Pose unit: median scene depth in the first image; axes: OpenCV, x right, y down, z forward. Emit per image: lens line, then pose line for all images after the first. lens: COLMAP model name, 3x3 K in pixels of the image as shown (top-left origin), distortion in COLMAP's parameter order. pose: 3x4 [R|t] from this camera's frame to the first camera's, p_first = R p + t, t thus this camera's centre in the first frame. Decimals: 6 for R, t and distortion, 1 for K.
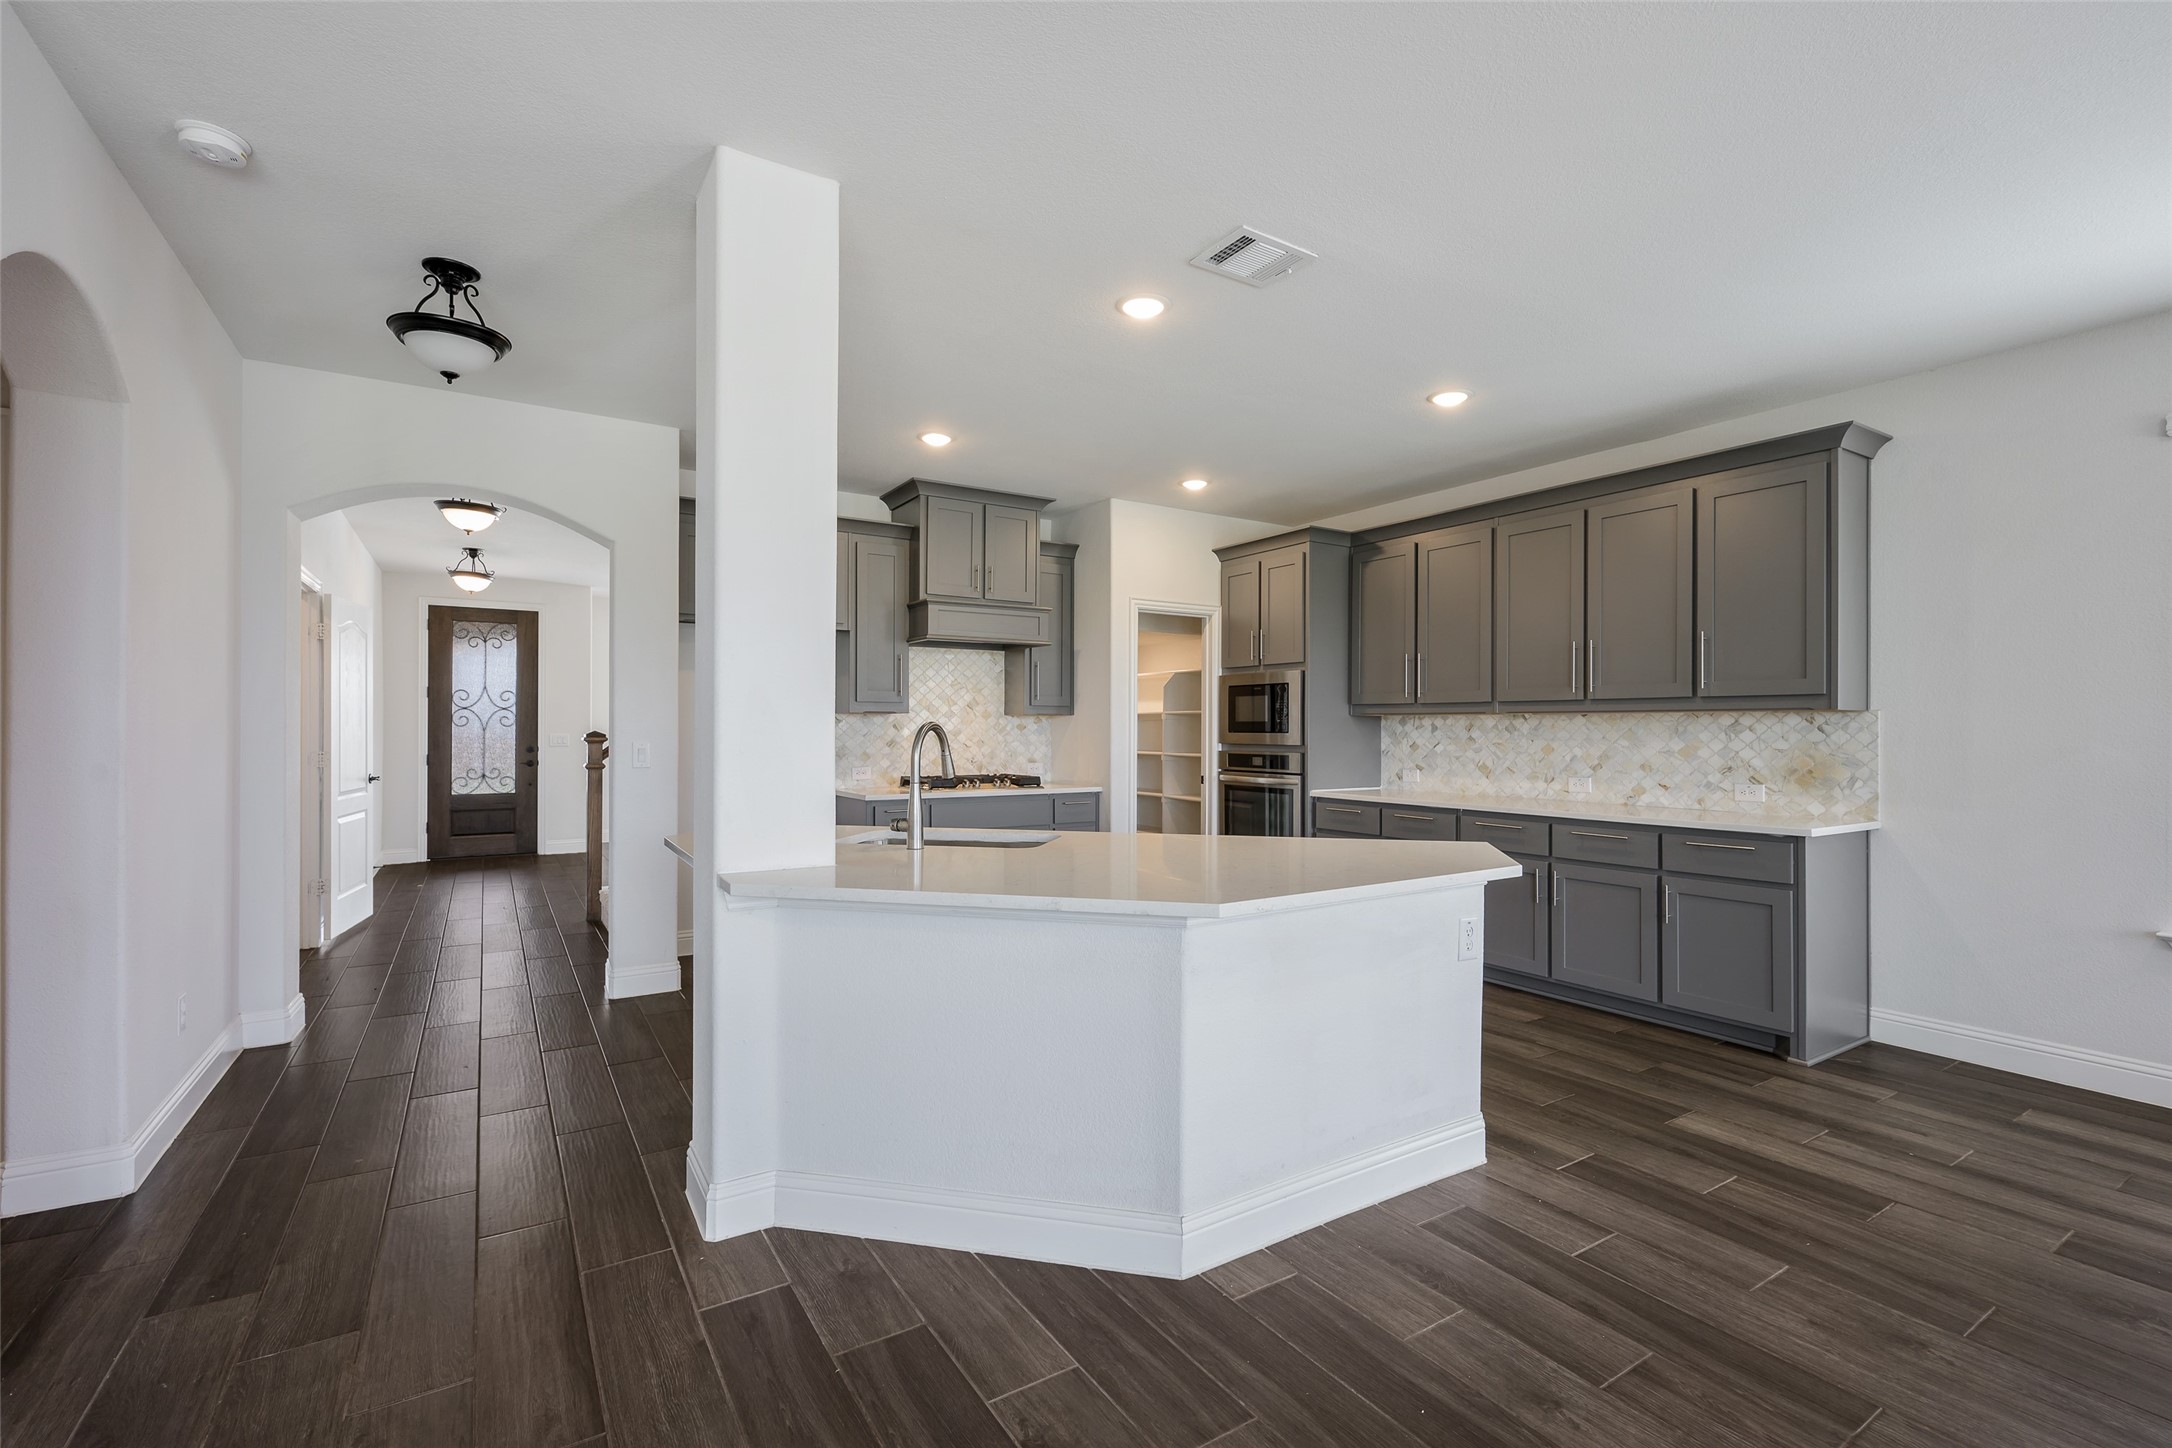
lens RADIAL K [[953.7, 0, 1088.7], [0, 953.7, 729.5], [0, 0, 1]] dist [0.005239, 0.000660]
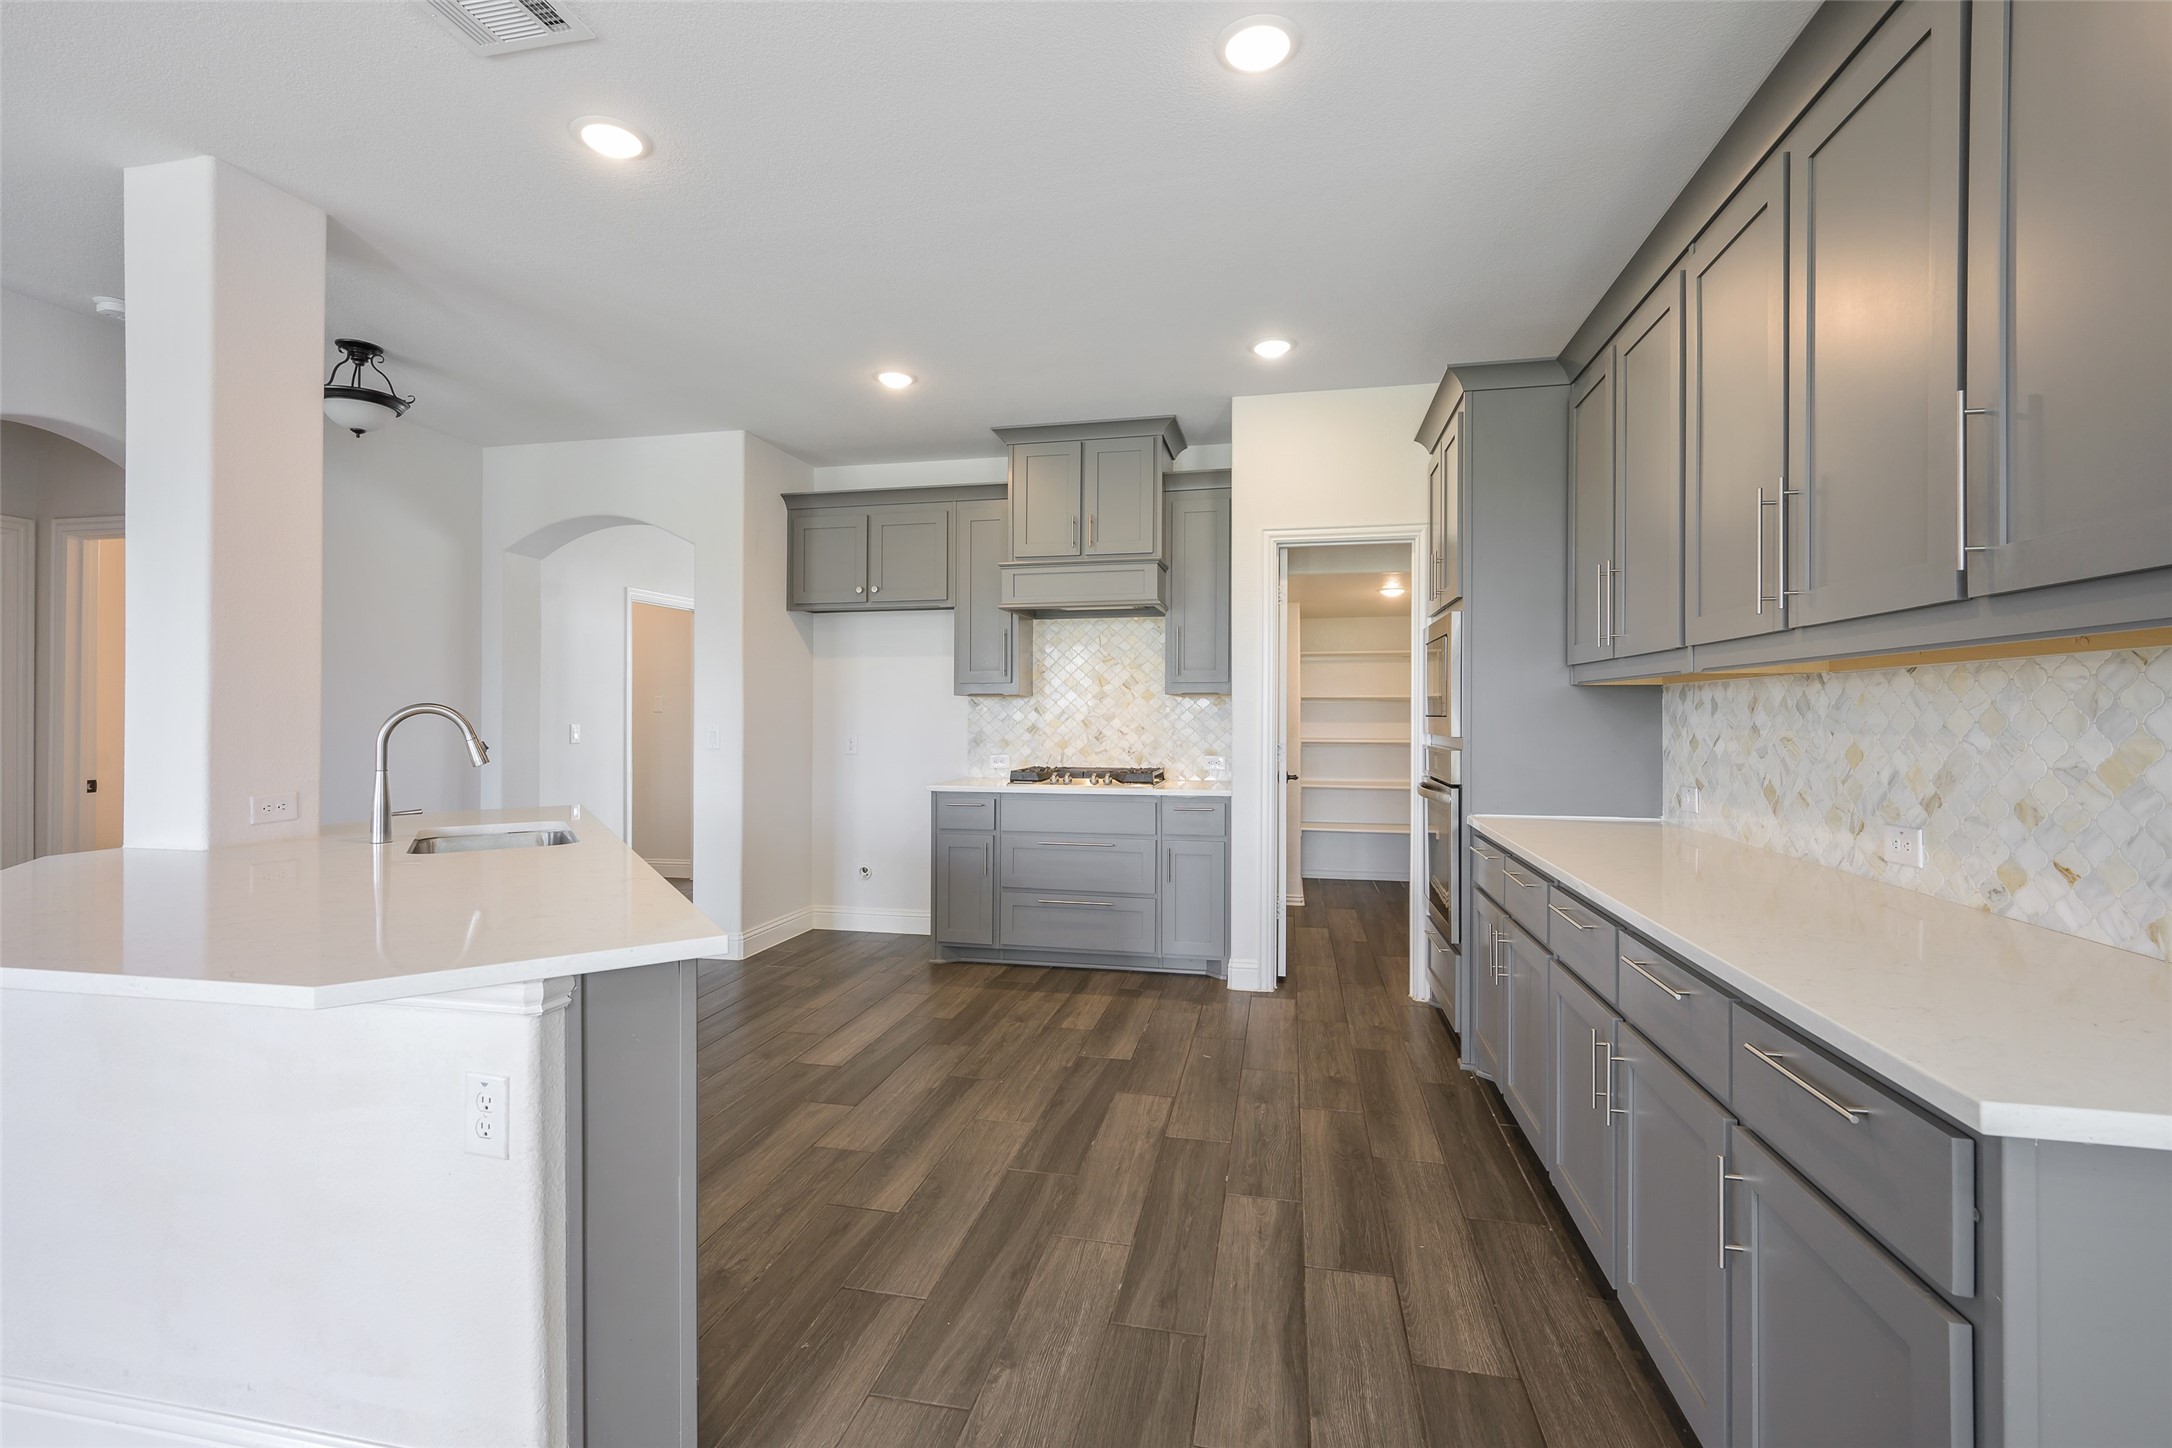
lens RADIAL K [[953.7, 0, 1090.2], [0, 953.7, 716.5], [0, 0, 1]] dist [0.005239, 0.000660]
pose [[0.712734, -0.001552, -0.701432, 0.487773], [0.001930, 0.999998, -0.000251, 0.003296], [0.701431, -0.001175, 0.712736, 0.423992]]
